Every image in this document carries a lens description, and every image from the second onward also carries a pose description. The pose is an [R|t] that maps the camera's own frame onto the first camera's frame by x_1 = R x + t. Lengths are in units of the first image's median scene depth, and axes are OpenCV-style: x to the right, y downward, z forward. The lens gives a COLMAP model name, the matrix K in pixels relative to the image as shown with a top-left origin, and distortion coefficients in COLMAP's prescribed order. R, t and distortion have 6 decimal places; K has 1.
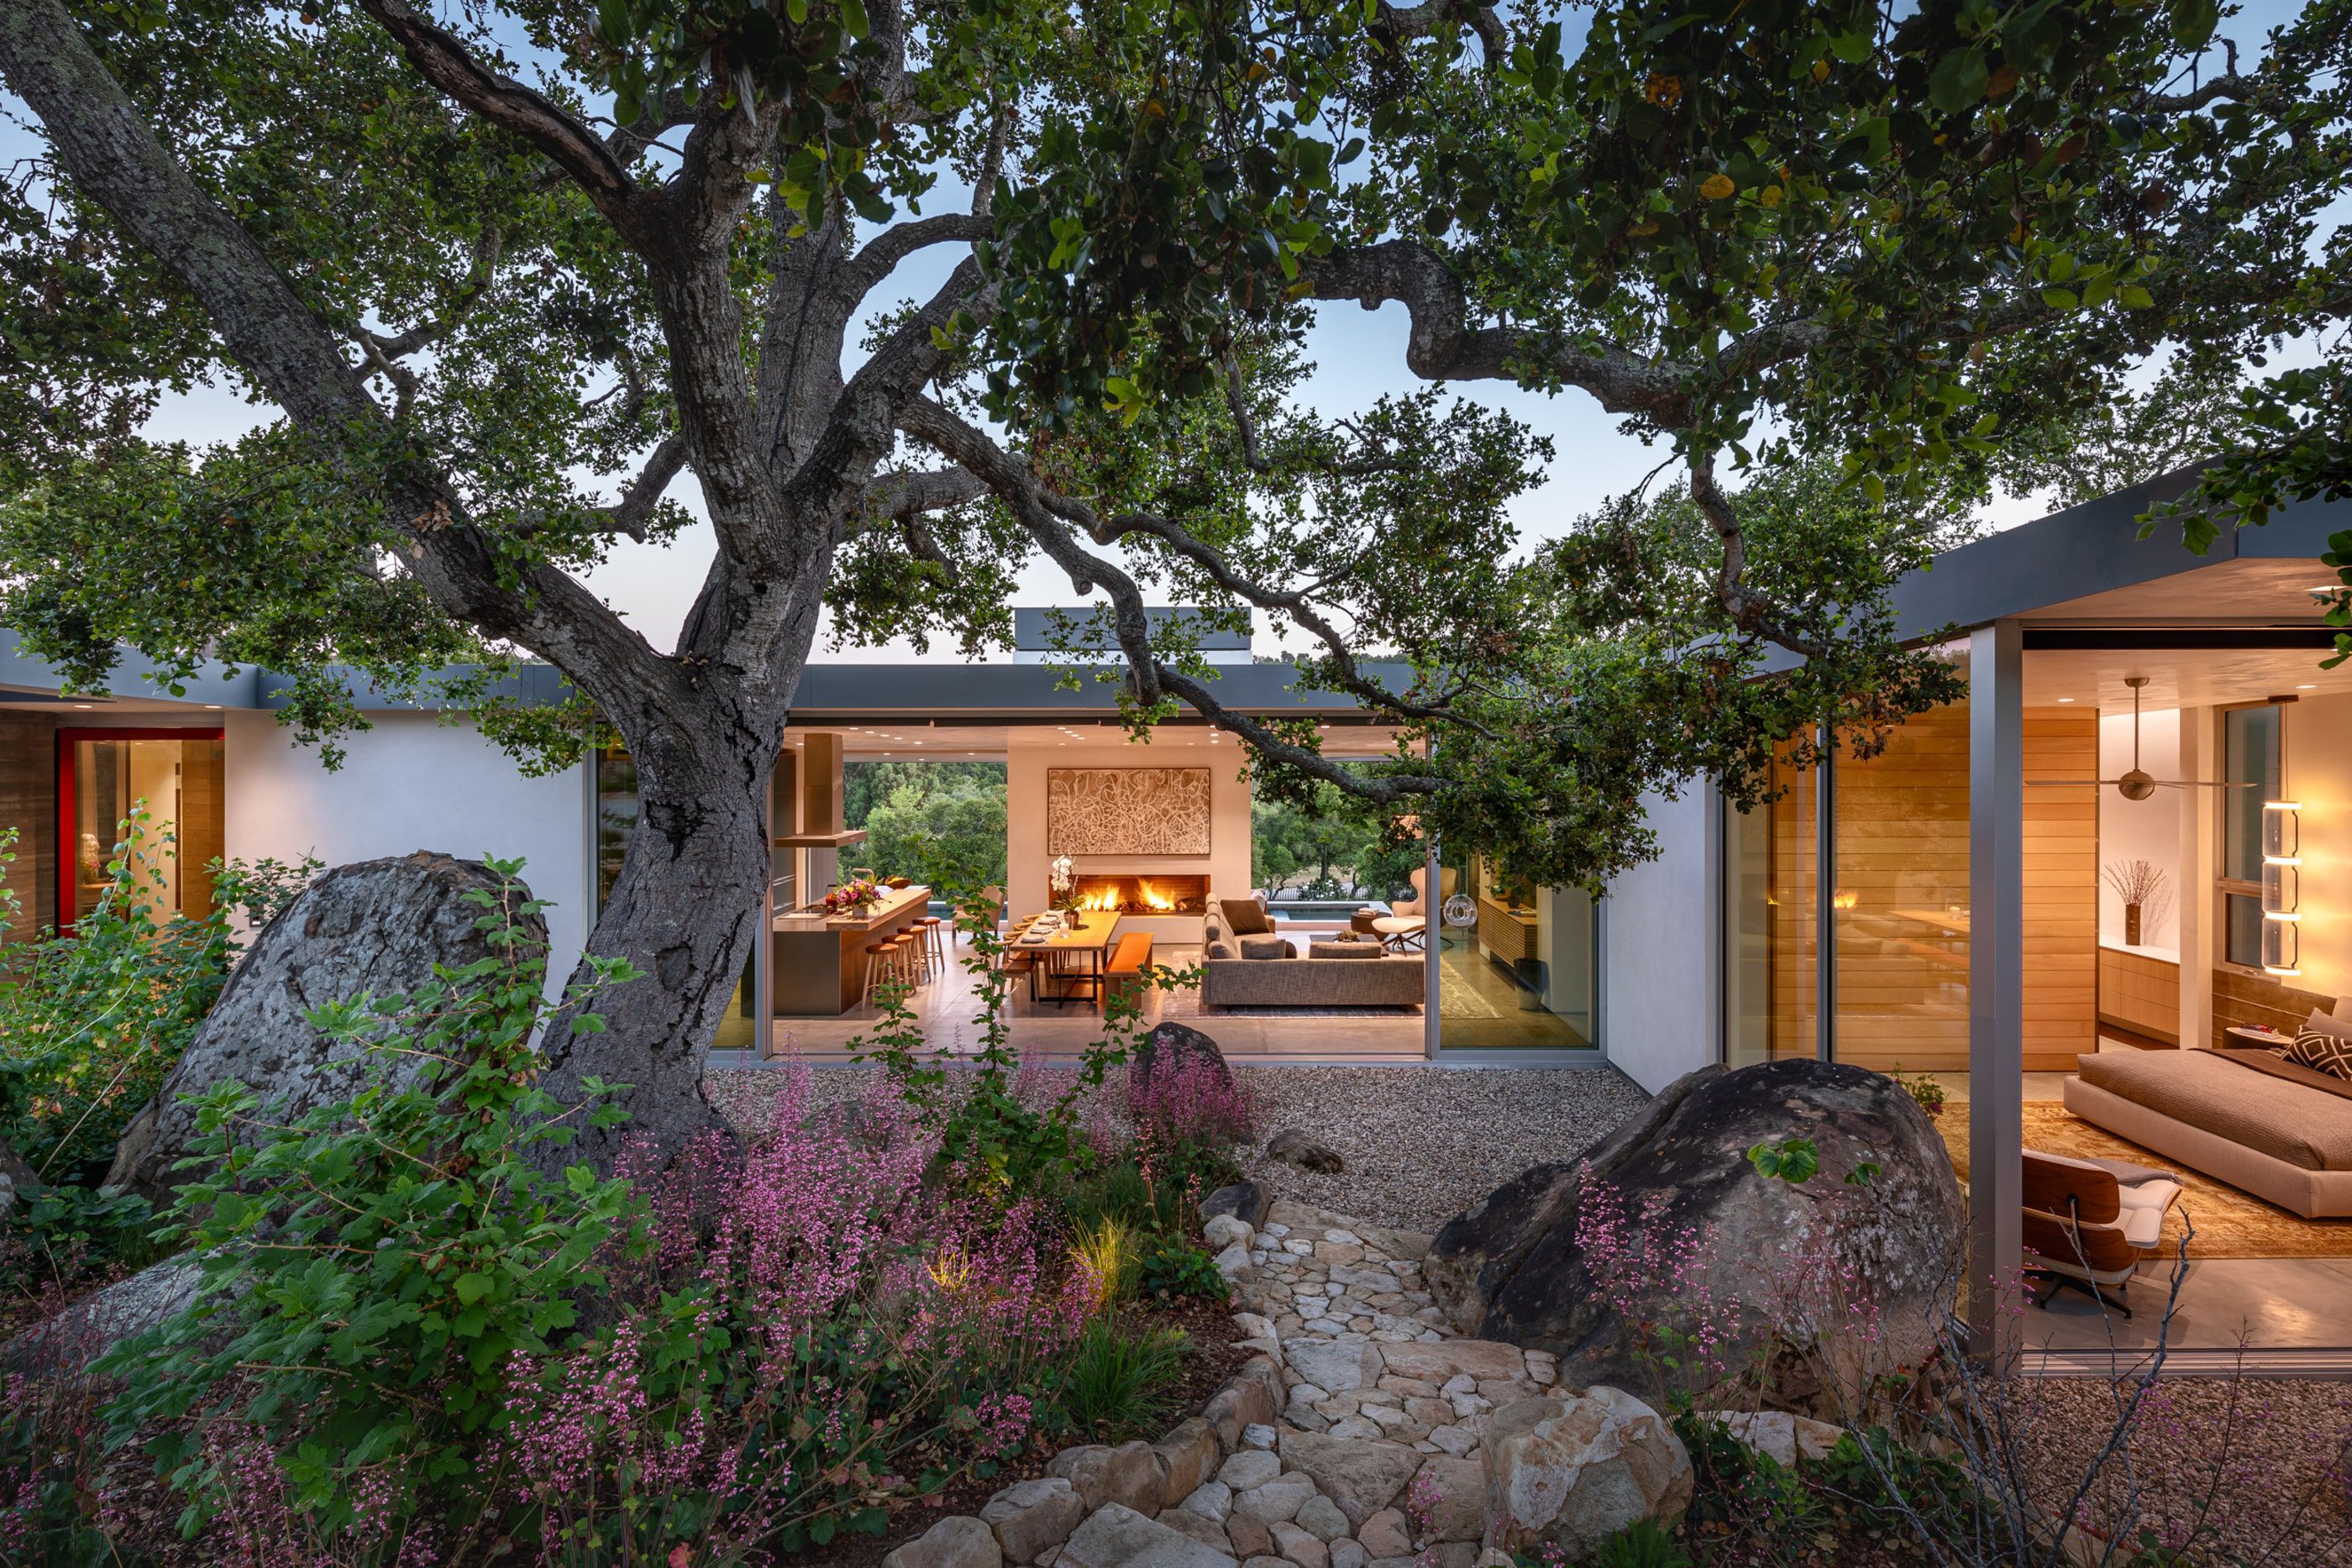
lens RADIAL K [[1191.3, 0, 1177.3], [0, 1191.3, 733.7], [0, 0, 1]] dist [-0.002640, -0.001486]
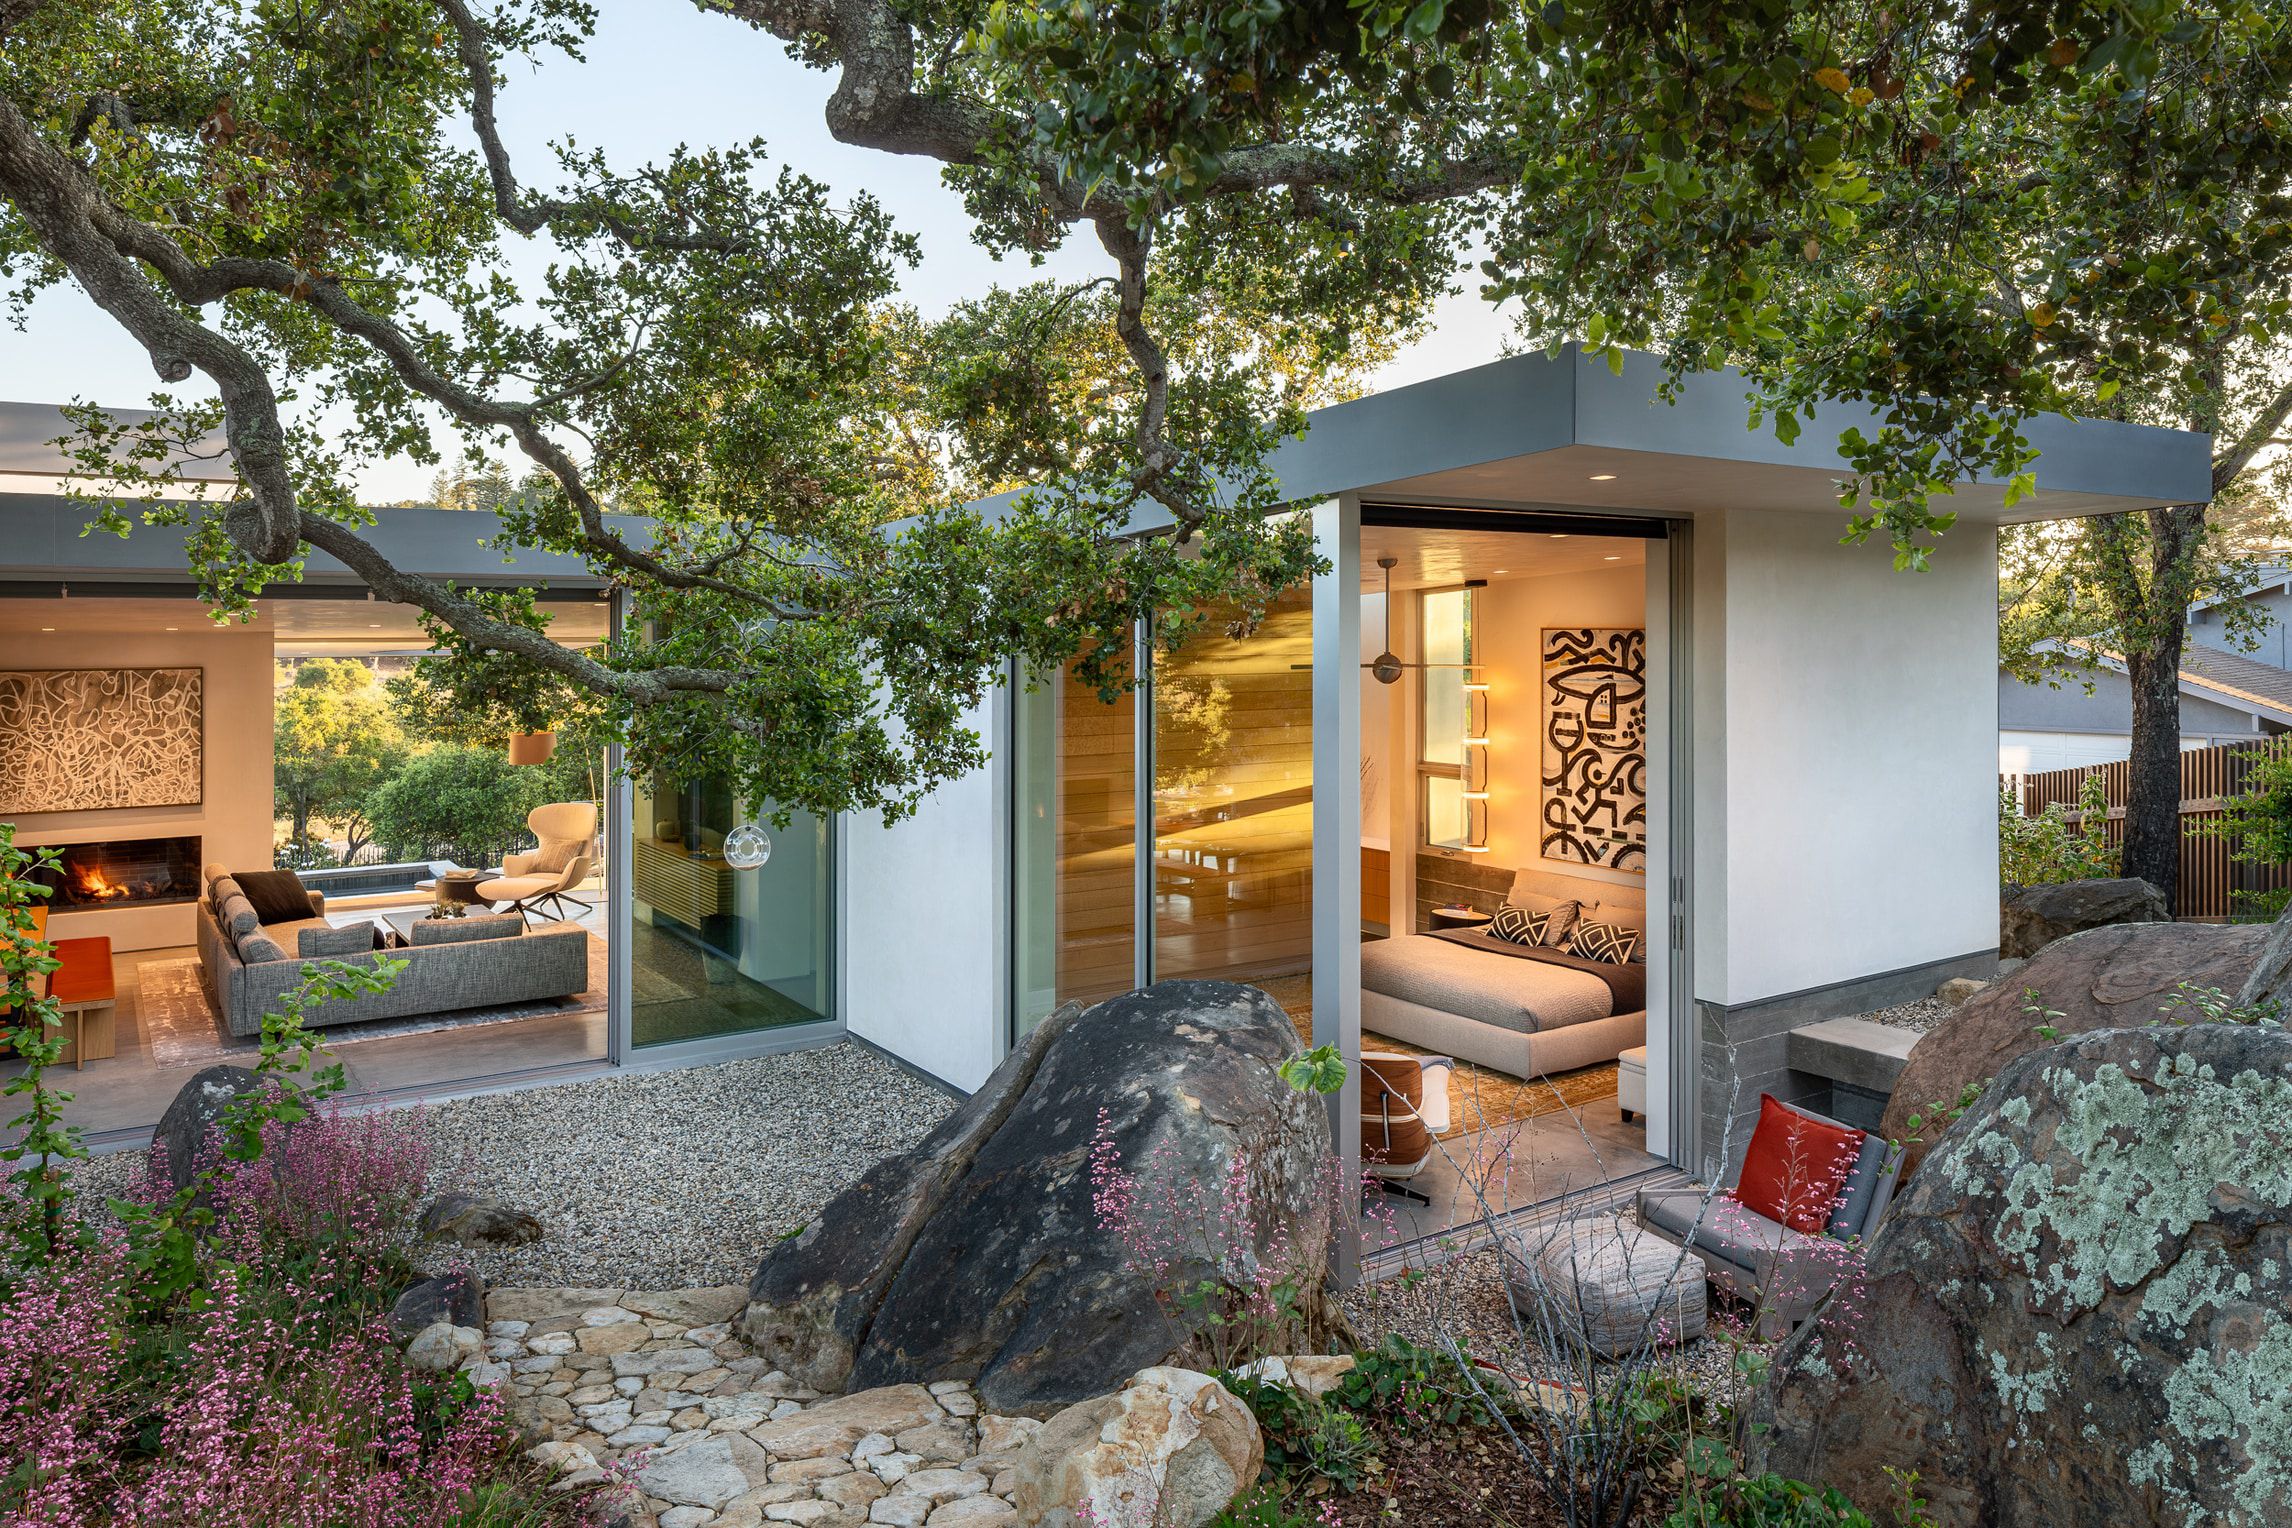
lens RADIAL K [[1614.0, 0, 1146.5], [0, 1614.0, 605.6], [0, 0, 1]] dist [0.000903, -0.006485]
pose [[0.824043, 0.008294, 0.566467, -0.154608], [-0.003557, 0.999949, -0.009465, 0.006923], [-0.566516, 0.005785, 0.824030, 0.023367]]
